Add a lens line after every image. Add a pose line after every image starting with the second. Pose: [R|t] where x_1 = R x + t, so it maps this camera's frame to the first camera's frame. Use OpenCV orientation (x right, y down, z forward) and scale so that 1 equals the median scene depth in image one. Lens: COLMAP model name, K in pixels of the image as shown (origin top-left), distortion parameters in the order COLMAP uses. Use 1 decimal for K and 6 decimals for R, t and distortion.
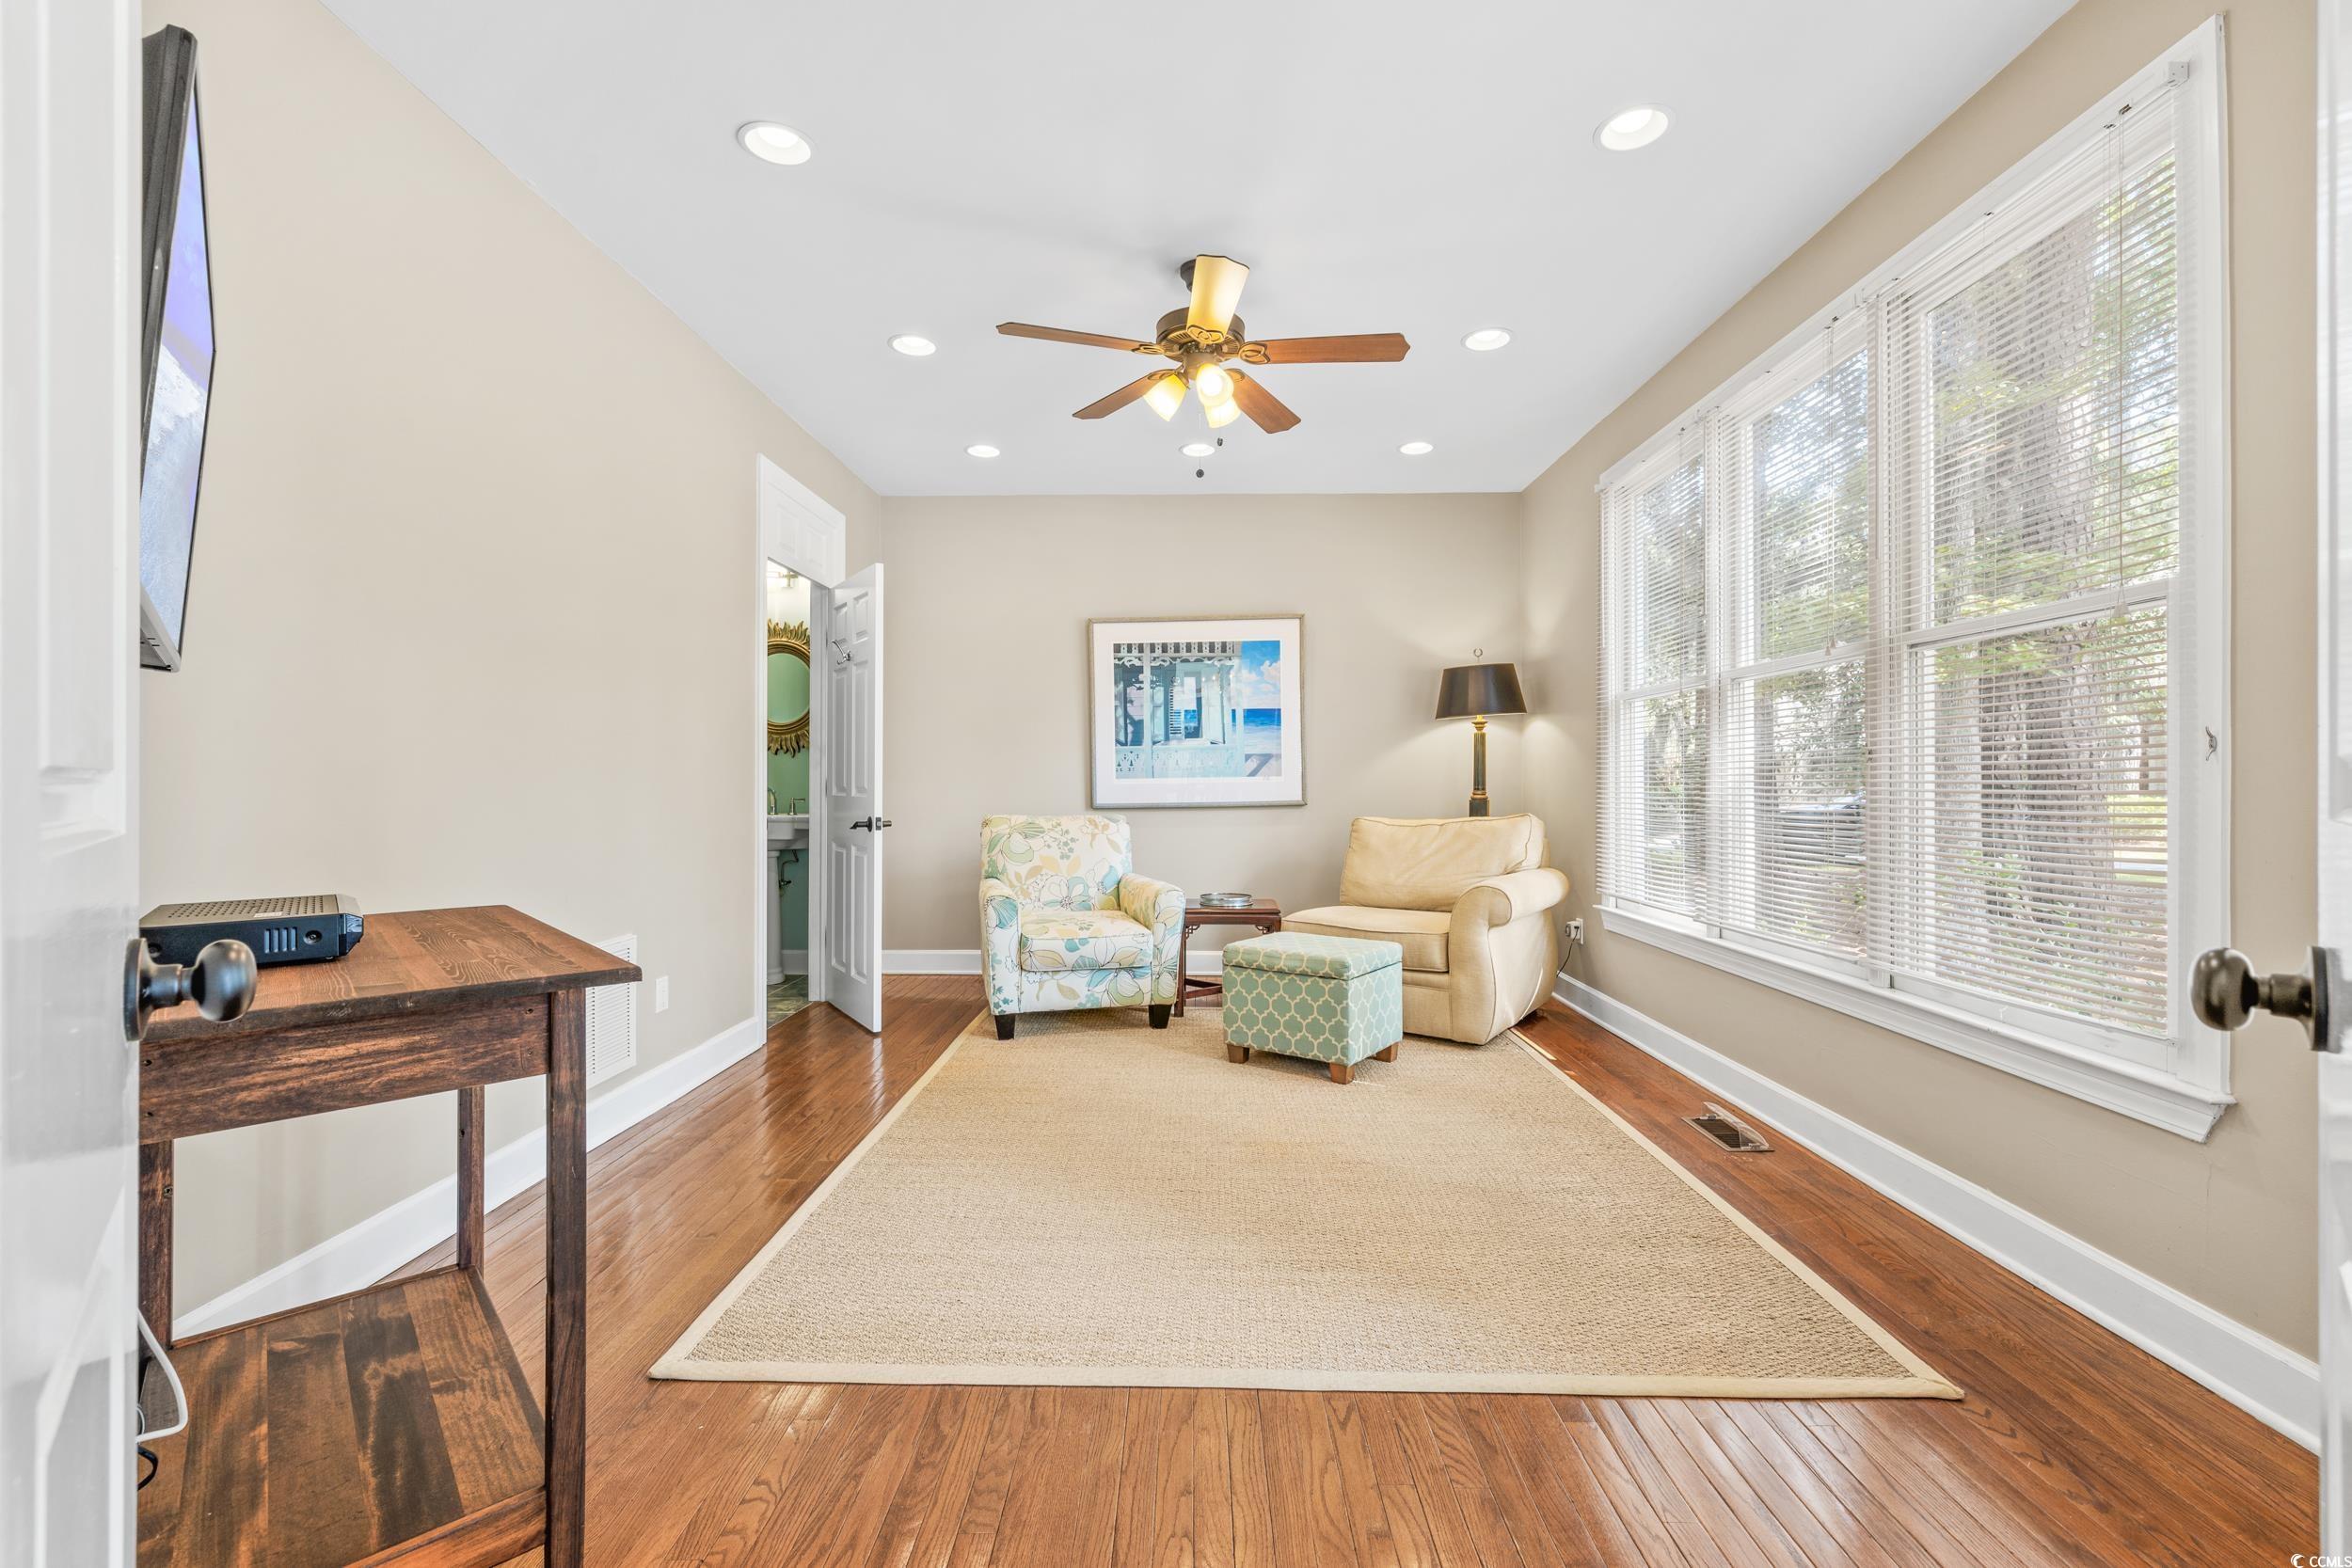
lens RADIAL K [[988.6, 0, 1184.8], [0, 988.6, 782.0], [0, 0, 1]] dist [0.000849, 0.000166]
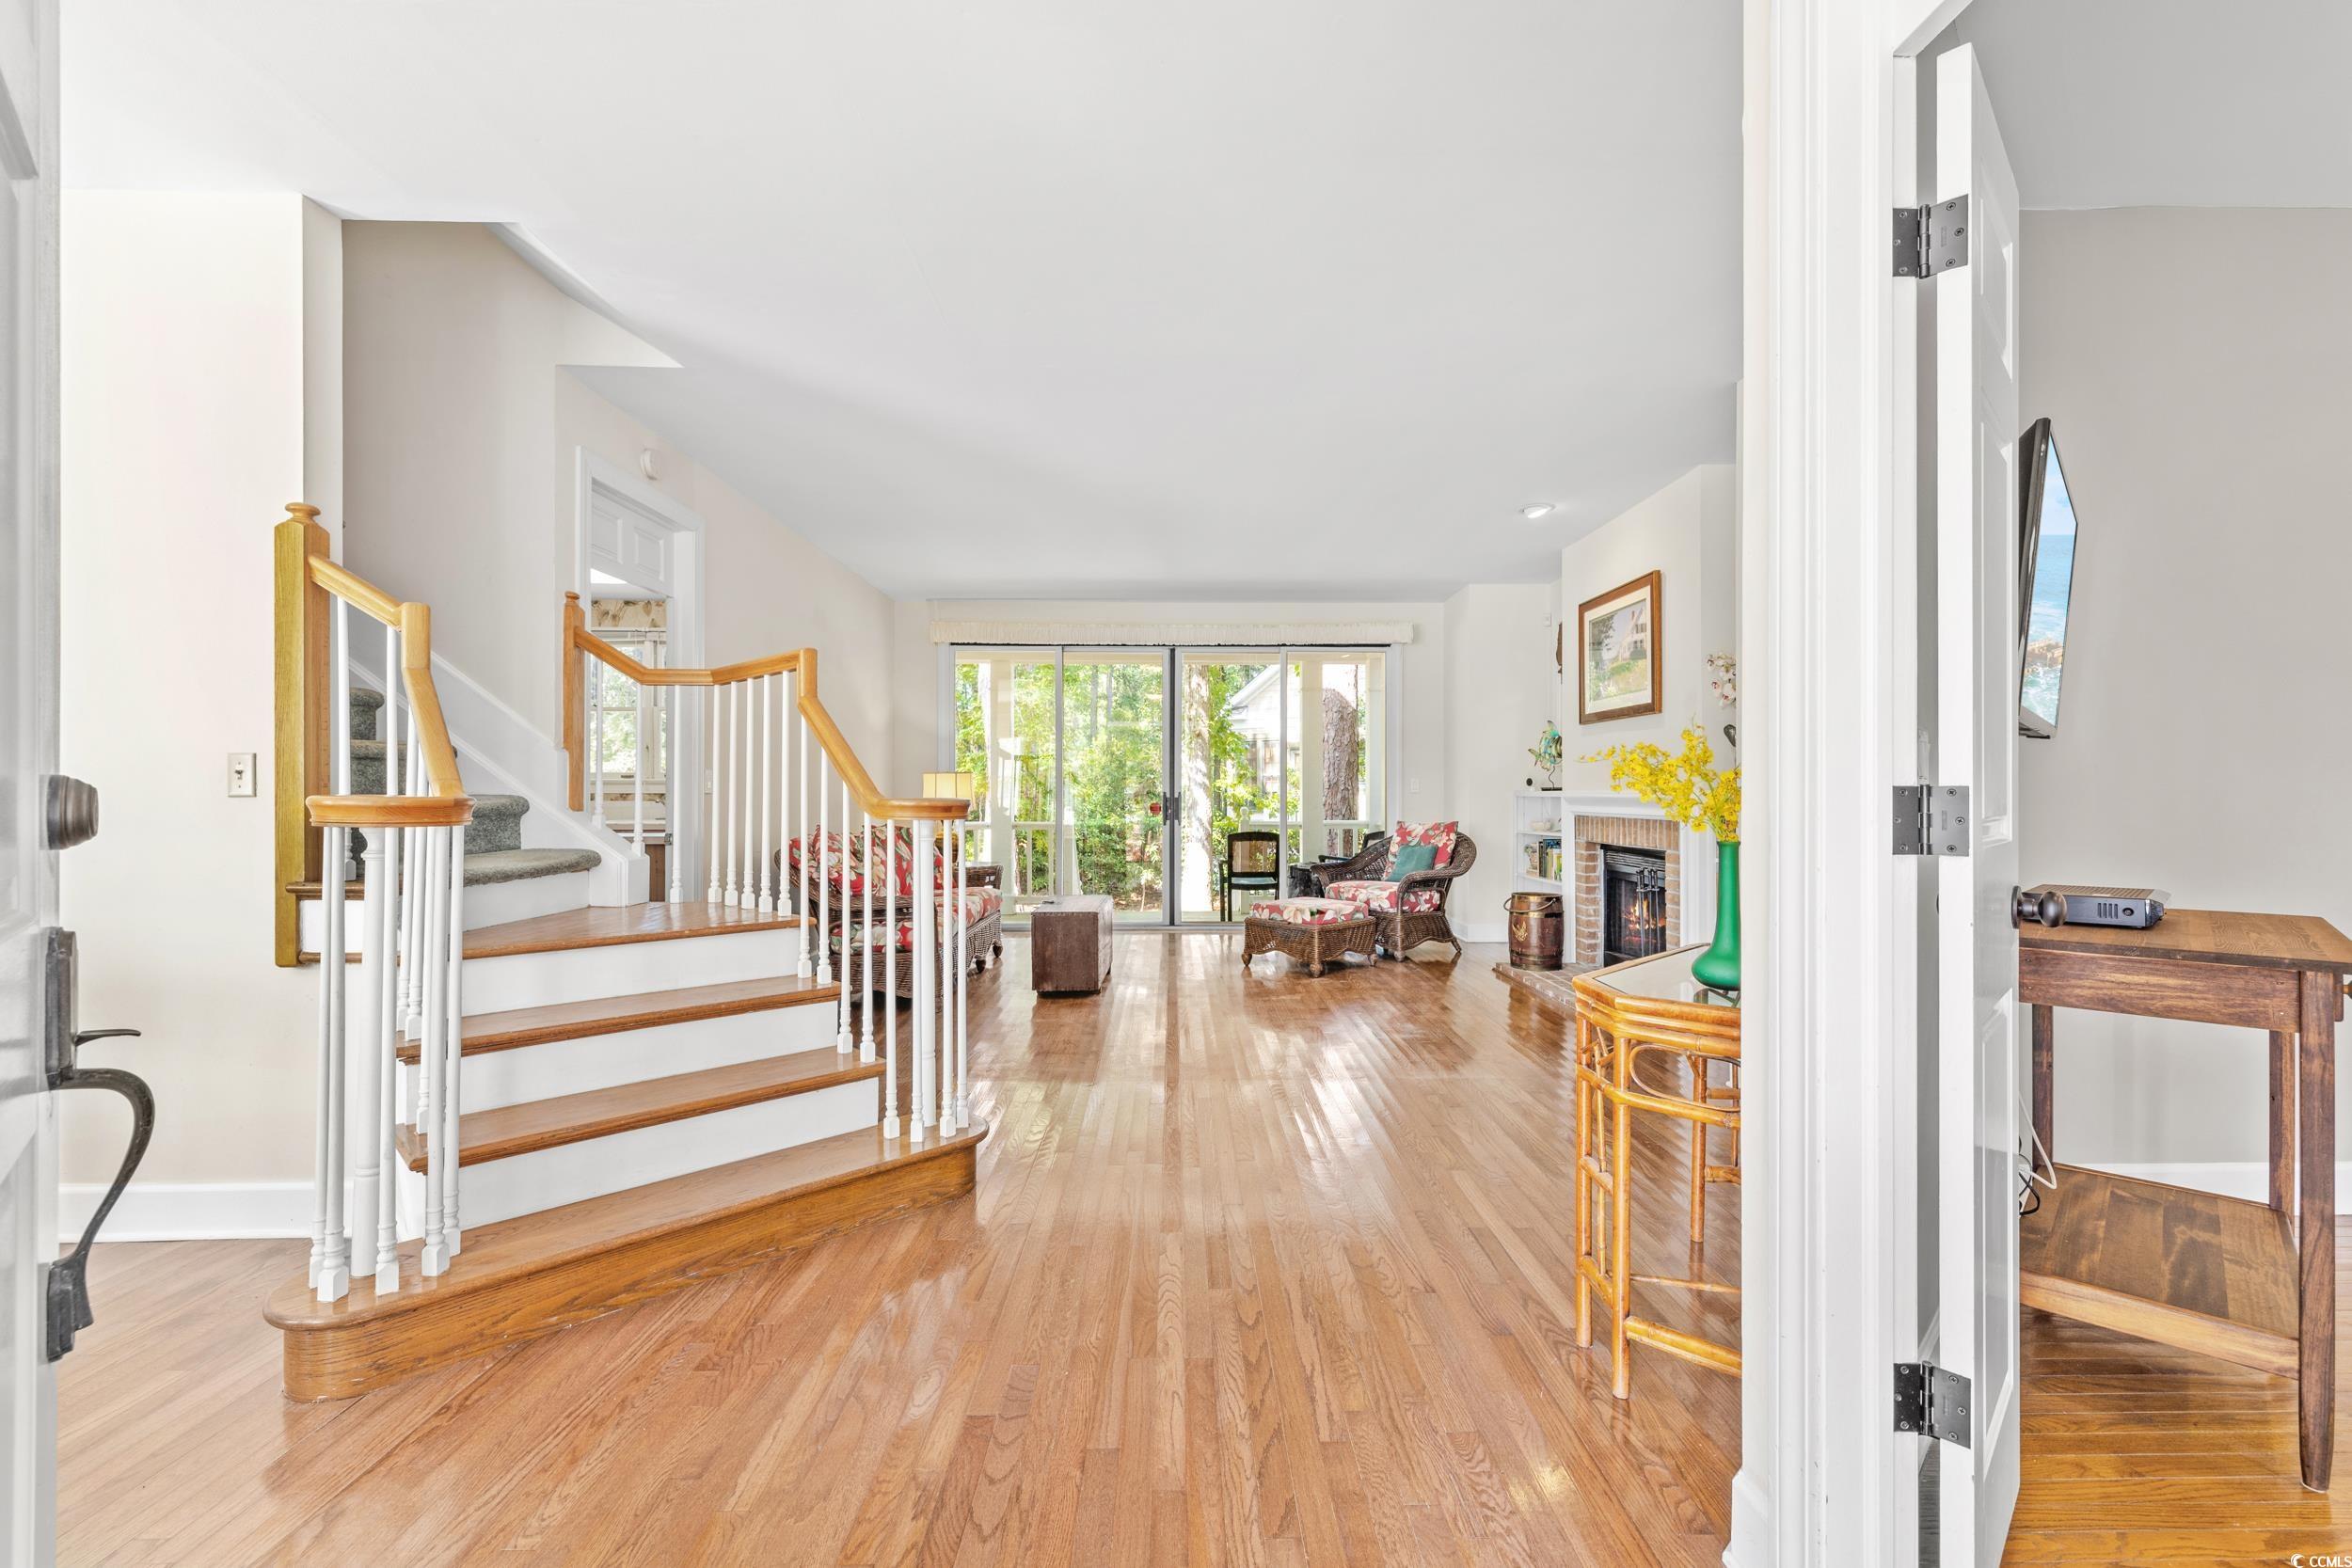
lens RADIAL K [[988.6, 0, 1192.9], [0, 988.6, 786.9], [0, 0, 1]] dist [0.000849, 0.000166]
pose [[0.039965, -0.005986, -0.999183, 0.617094], [-0.000715, 0.999982, -0.006020, -0.029527], [0.999201, 0.000955, 0.039960, -0.533725]]
